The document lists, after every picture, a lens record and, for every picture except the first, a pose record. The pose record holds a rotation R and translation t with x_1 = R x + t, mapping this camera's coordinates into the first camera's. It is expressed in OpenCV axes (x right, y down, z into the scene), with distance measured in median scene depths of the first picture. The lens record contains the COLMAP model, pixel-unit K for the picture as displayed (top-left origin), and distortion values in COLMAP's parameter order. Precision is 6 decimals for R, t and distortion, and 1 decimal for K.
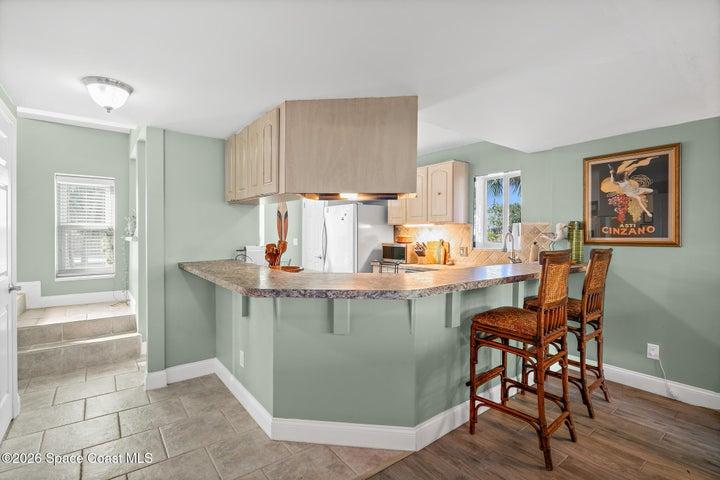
lens RADIAL K [[343.2, 0, 359.1], [0, 343.2, 235.0], [0, 0, 1]] dist [-0.006132, -0.001838]
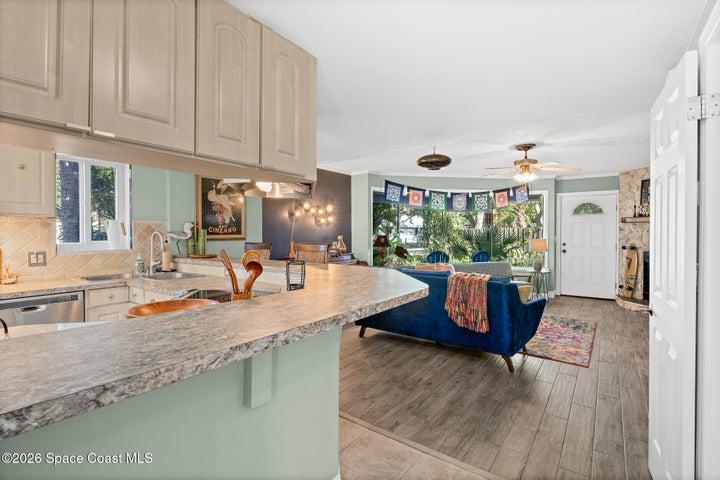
lens RADIAL K [[343.2, 0, 353.3], [0, 343.2, 233.9], [0, 0, 1]] dist [-0.006132, -0.001838]
pose [[-0.271481, -0.009306, 0.962399, -0.497281], [-0.002020, 0.999957, 0.009099, -0.007504], [-0.962442, 0.000526, -0.271488, 0.587569]]
